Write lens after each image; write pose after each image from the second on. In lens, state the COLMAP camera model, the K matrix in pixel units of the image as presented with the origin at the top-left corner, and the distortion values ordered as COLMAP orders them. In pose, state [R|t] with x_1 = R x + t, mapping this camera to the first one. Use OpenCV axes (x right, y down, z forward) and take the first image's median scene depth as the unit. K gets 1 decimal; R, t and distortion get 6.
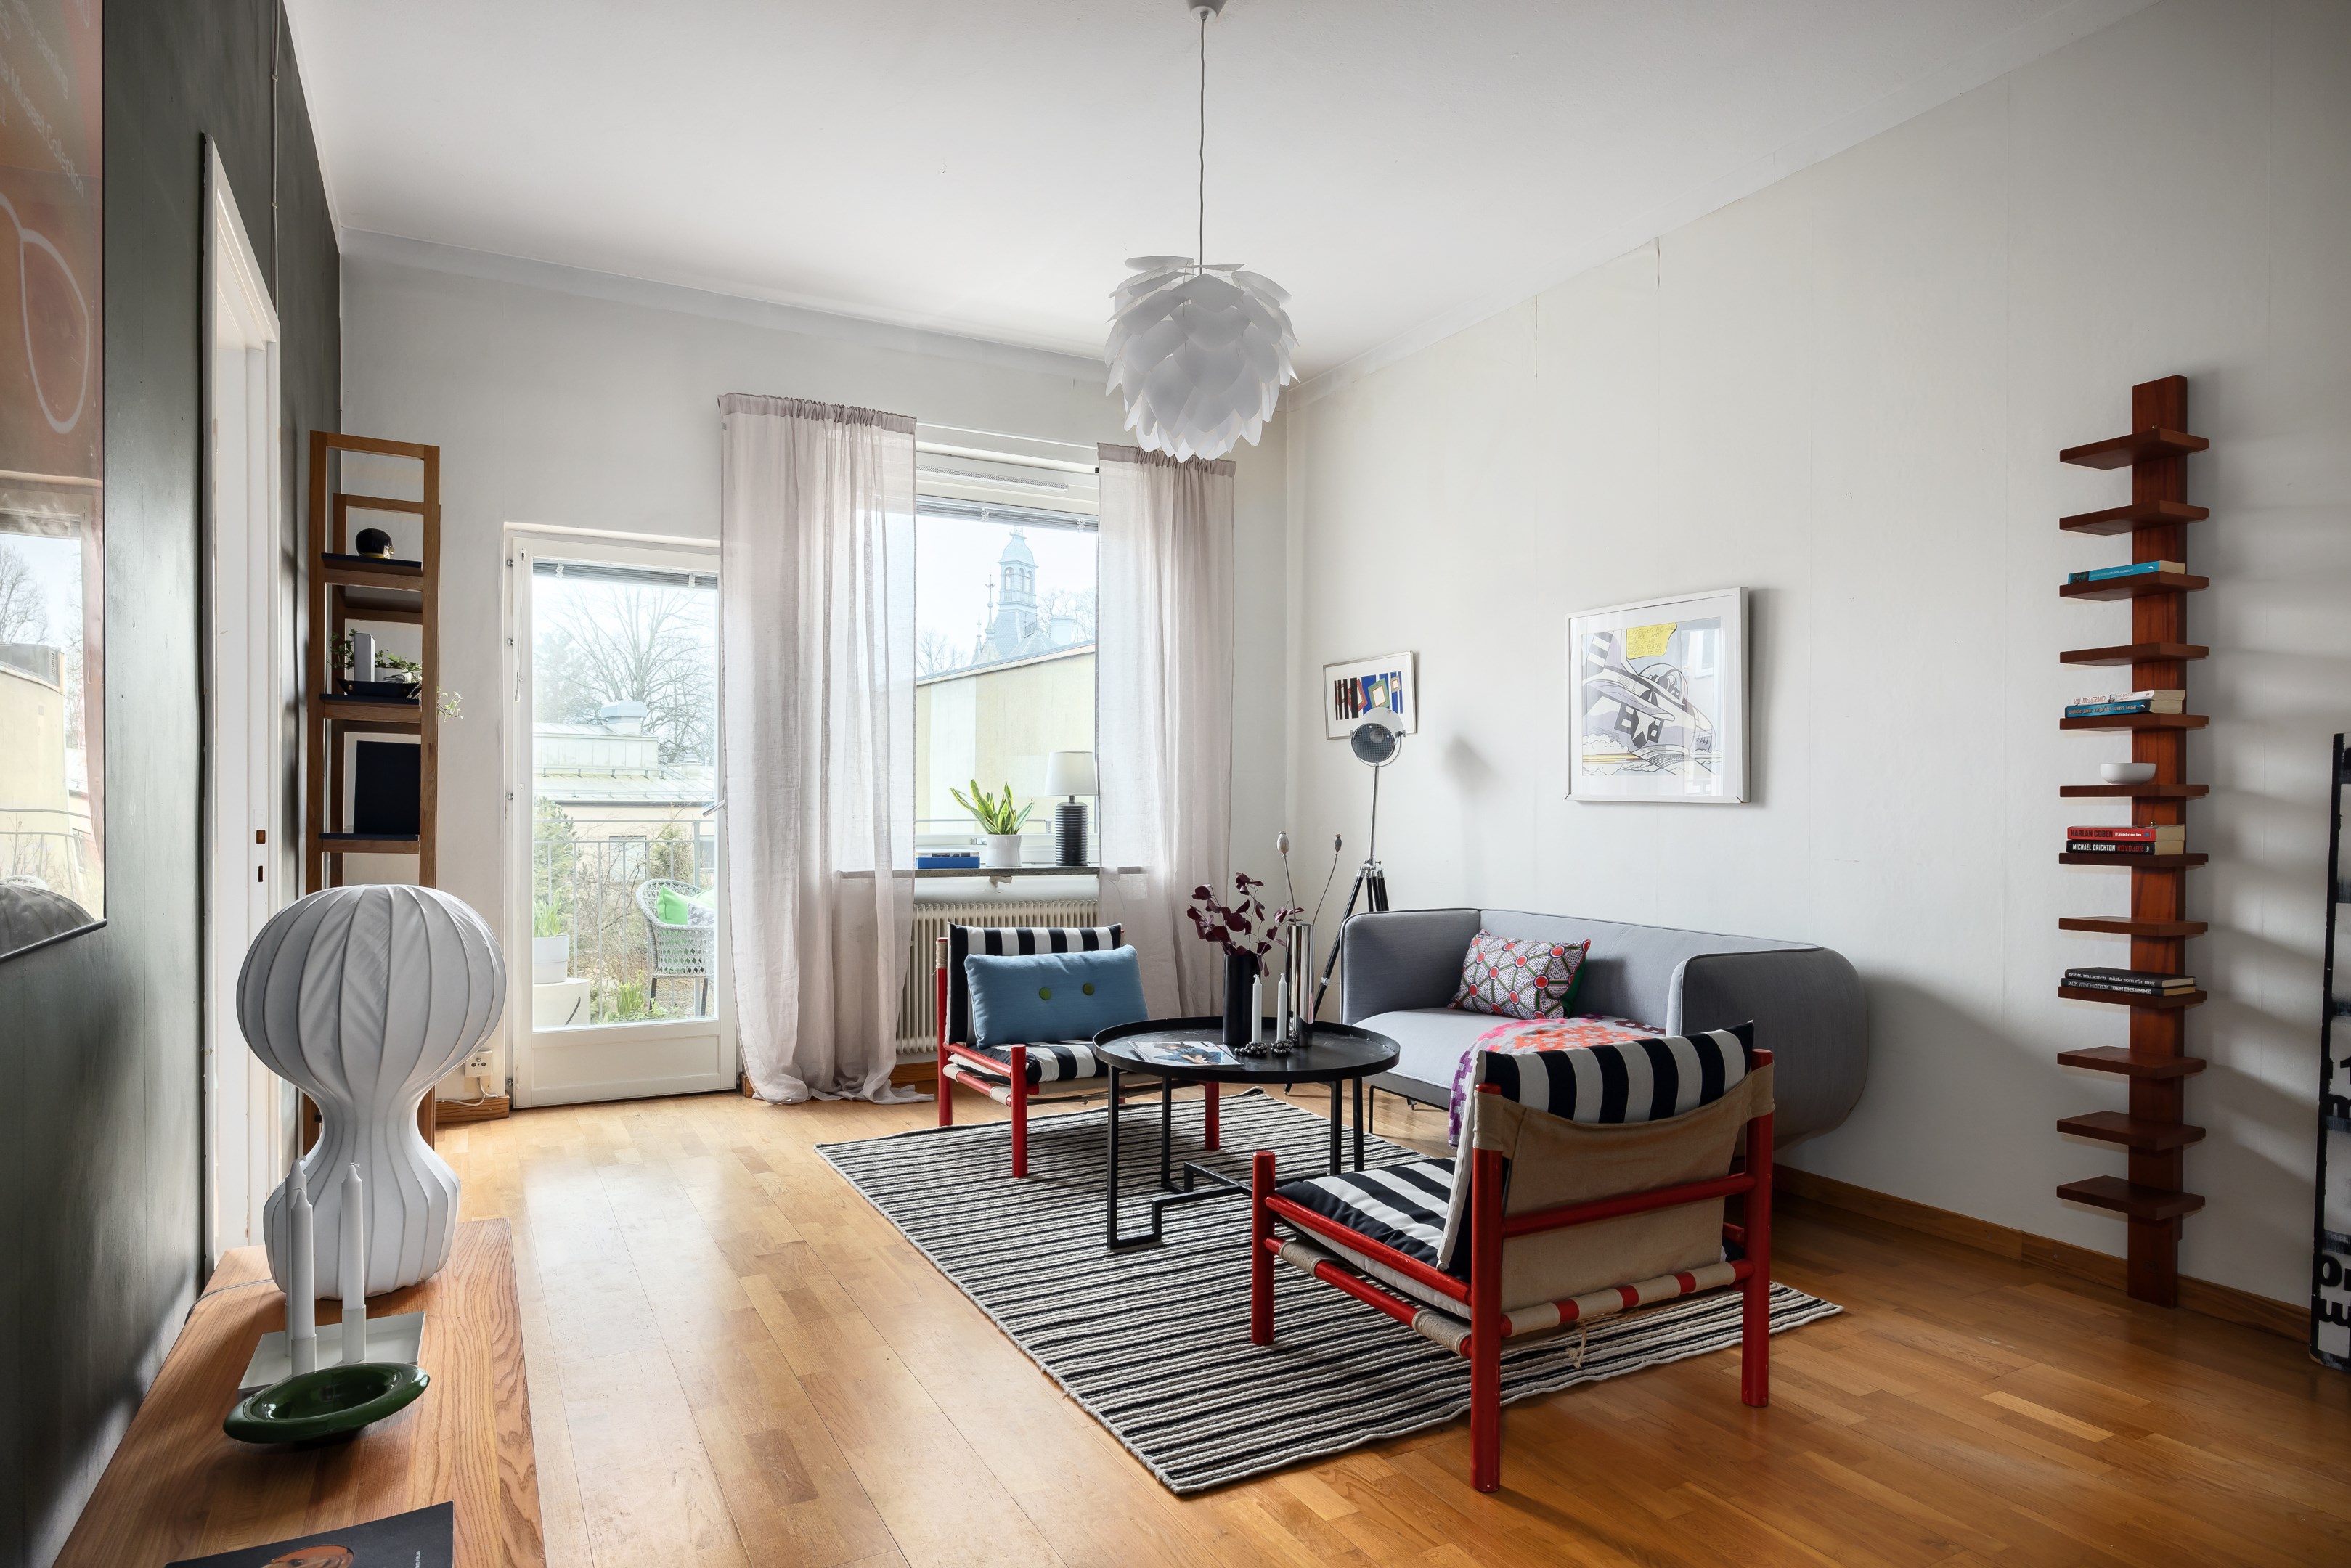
lens RADIAL K [[1315.2, 0, 1165.1], [0, 1315.2, 815.6], [0, 0, 1]] dist [0.000030, 0.000027]
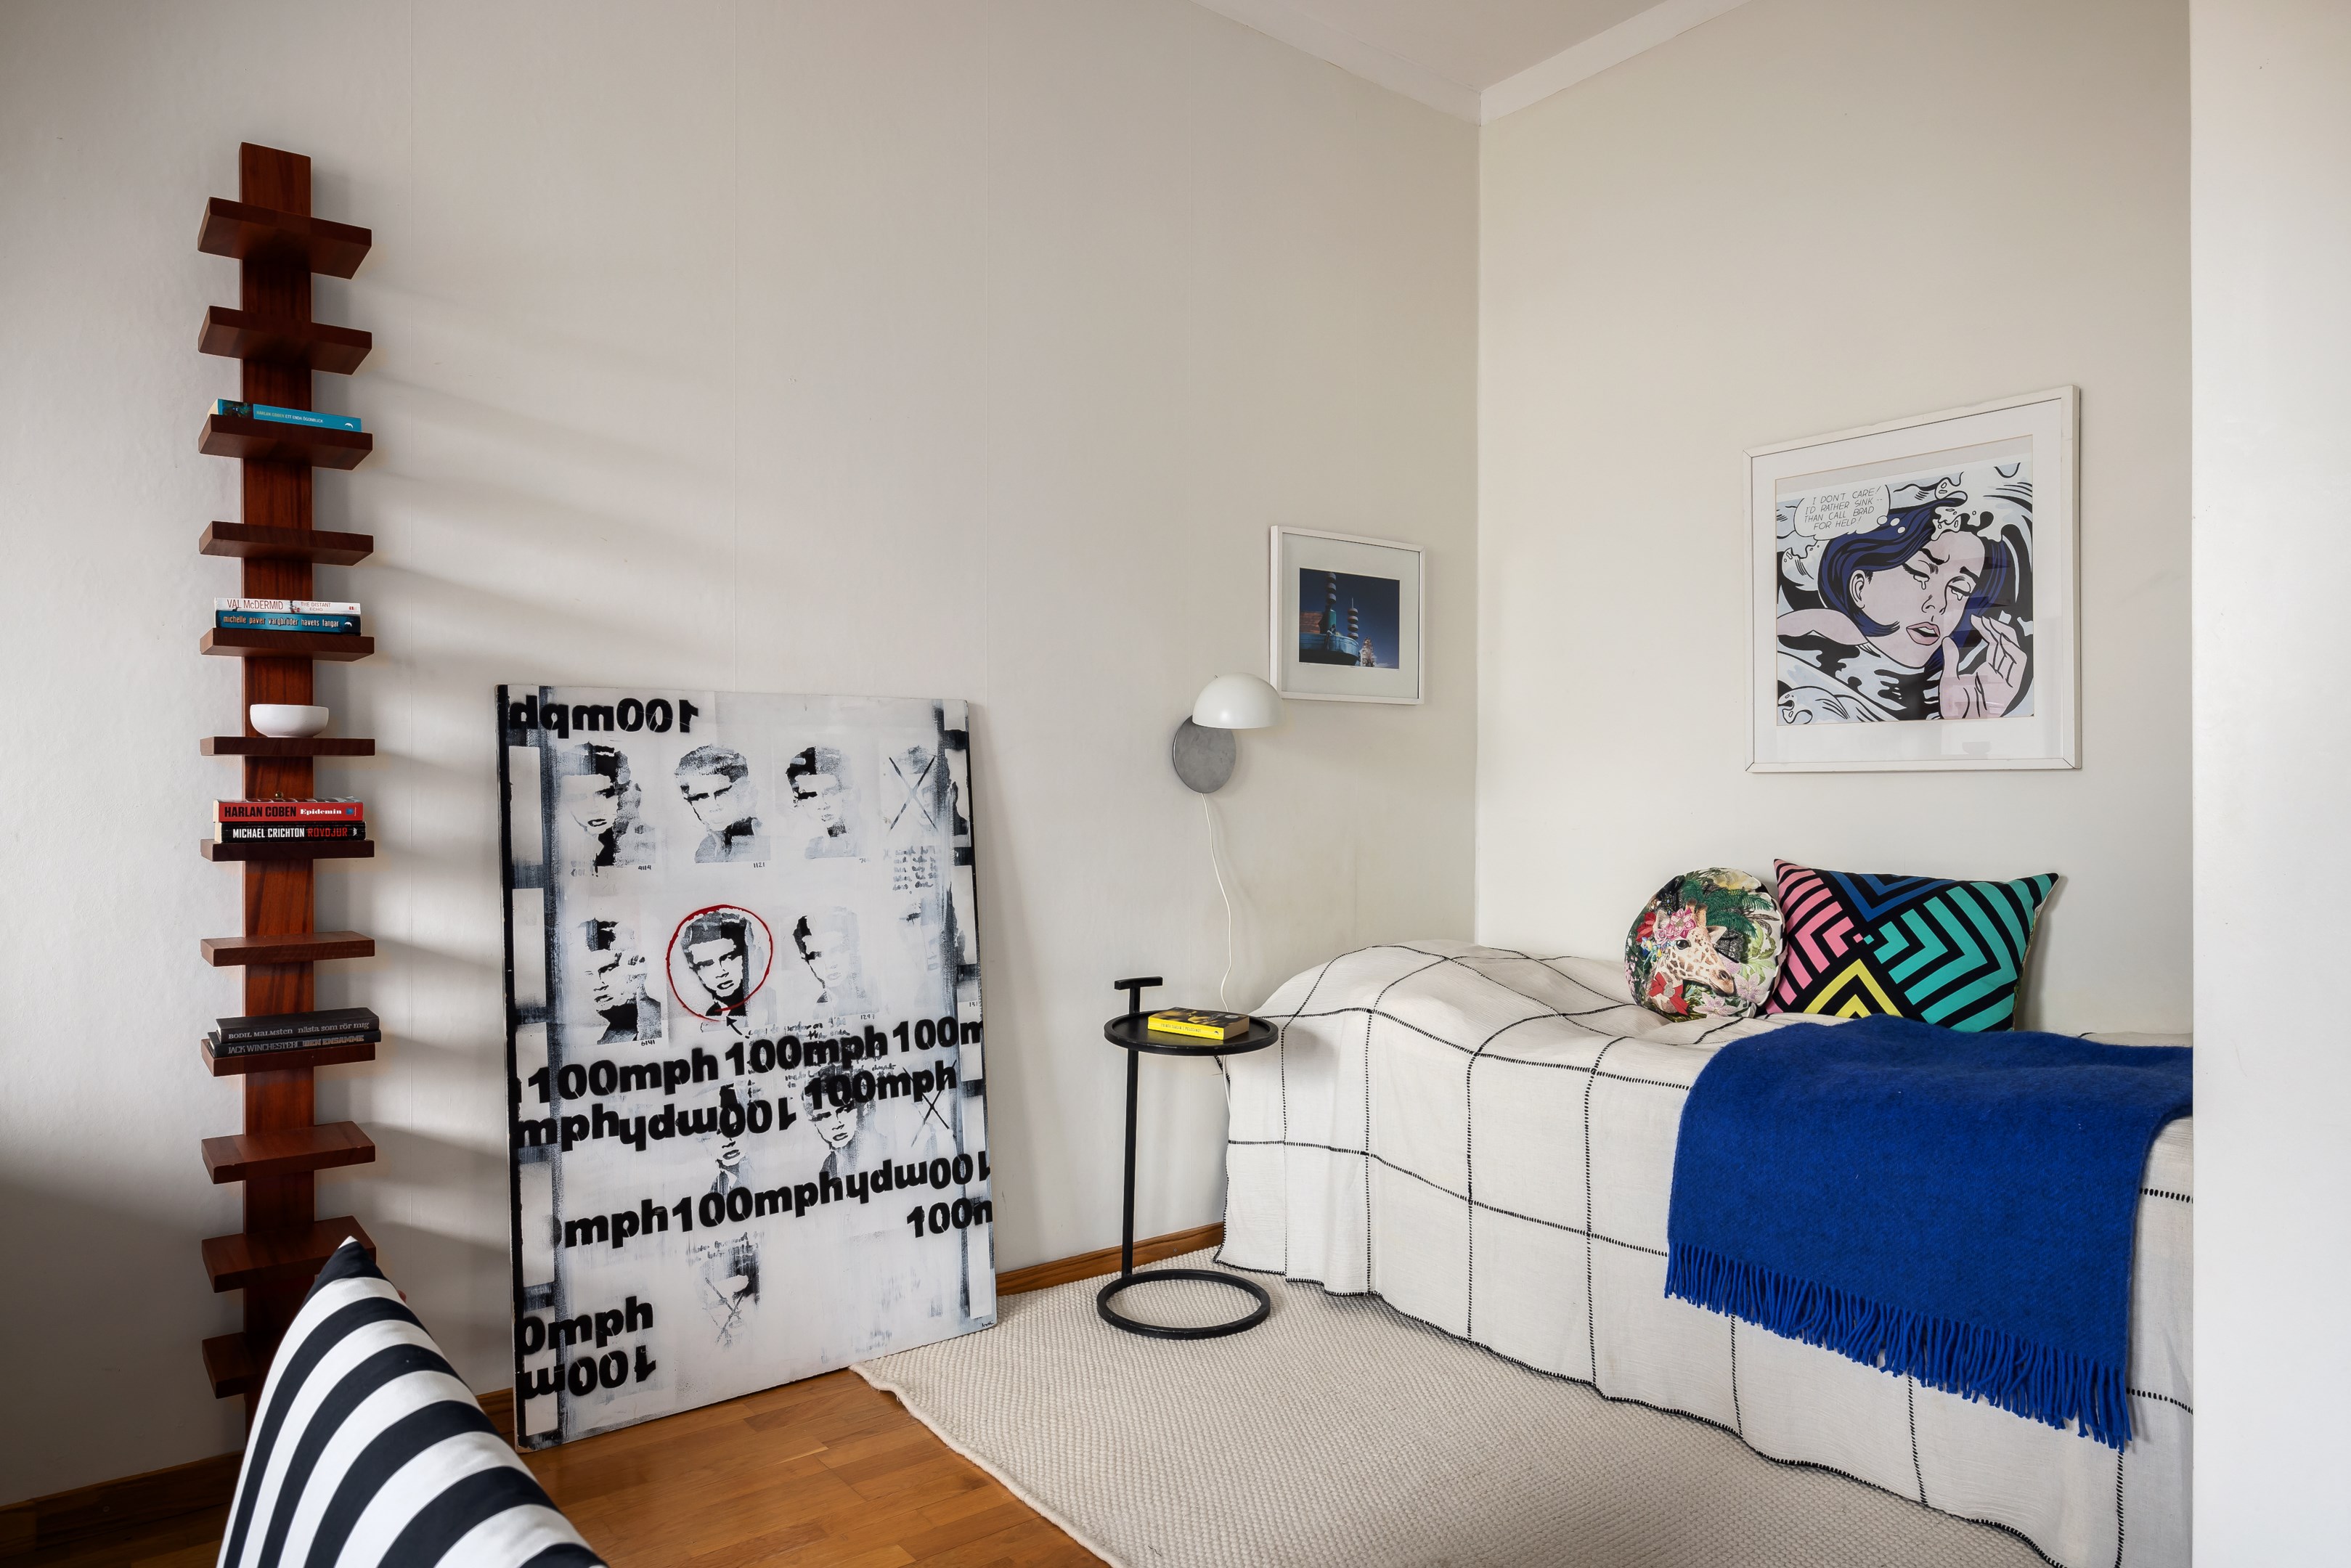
lens RADIAL K [[1462.3, 0, 1175.5], [0, 1462.3, 784.0], [0, 0, 1]] dist [-0.000086, 0.000906]
pose [[-0.169448, 0.003108, 0.985534, -0.056884], [0.005789, 0.999981, -0.002159, 0.002968], [-0.985522, 0.005339, -0.169463, 0.479352]]
